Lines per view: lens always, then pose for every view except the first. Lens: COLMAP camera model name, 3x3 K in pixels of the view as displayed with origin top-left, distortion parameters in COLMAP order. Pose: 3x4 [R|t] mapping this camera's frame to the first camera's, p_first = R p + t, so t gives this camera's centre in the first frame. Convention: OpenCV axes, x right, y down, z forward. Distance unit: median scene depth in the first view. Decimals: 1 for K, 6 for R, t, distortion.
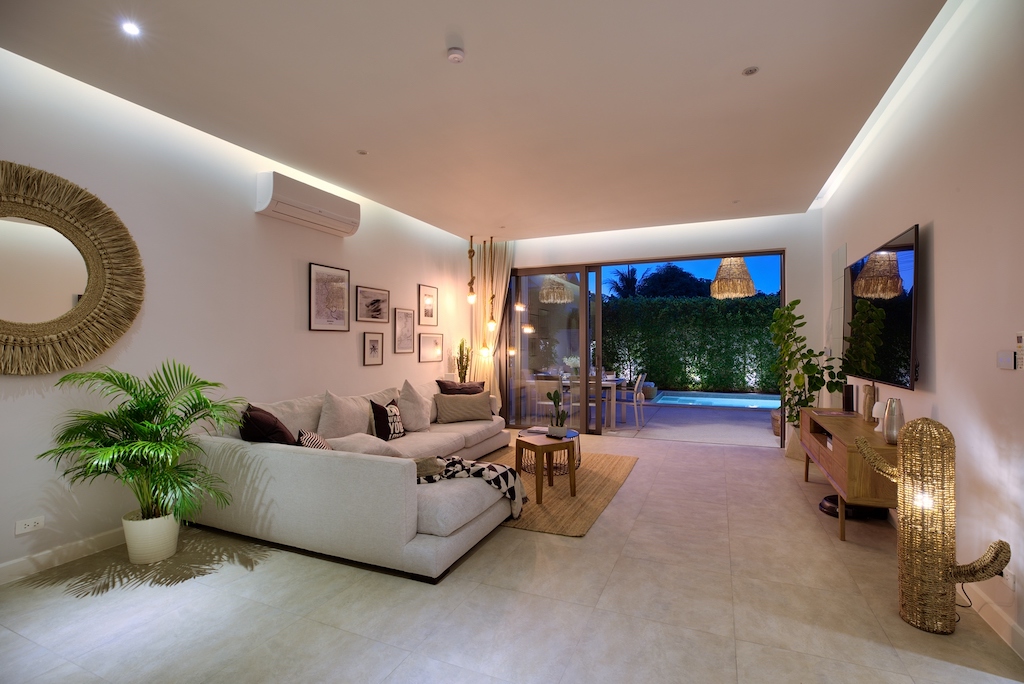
lens RADIAL K [[465.5, 0, 508.6], [0, 465.5, 347.8], [0, 0, 1]] dist [-0.000725, -0.000286]
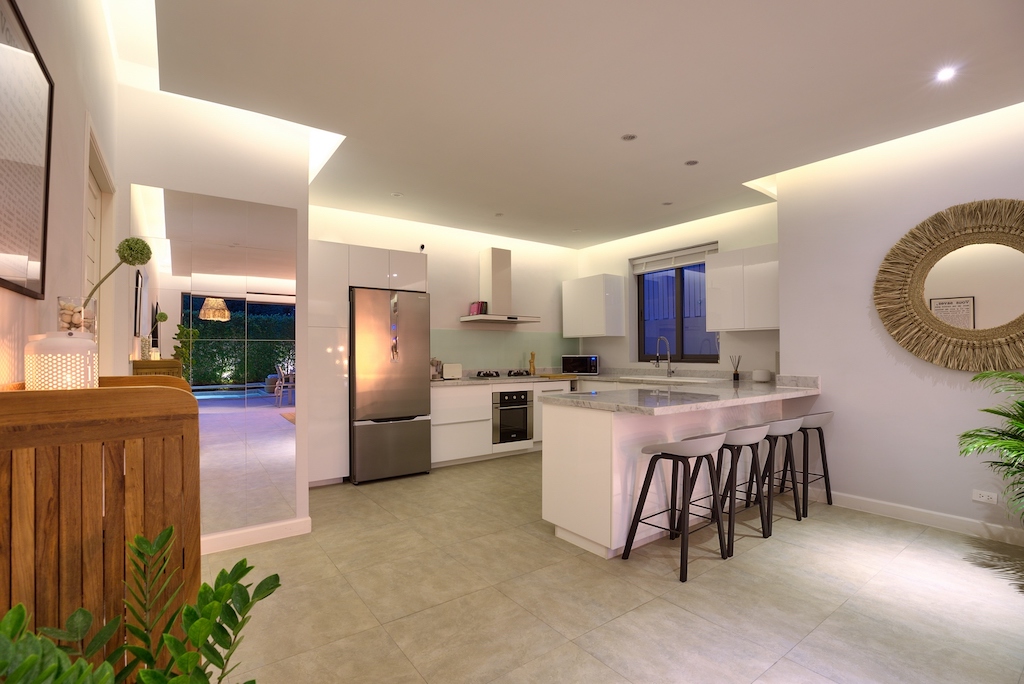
lens RADIAL K [[465.5, 0, 509.1], [0, 465.5, 346.6], [0, 0, 1]] dist [-0.000725, -0.000286]
pose [[-0.486538, -0.002216, -0.873657, 0.623967], [0.002075, 0.999991, -0.003692, -0.005036], [0.873657, -0.003609, -0.486529, 0.515934]]
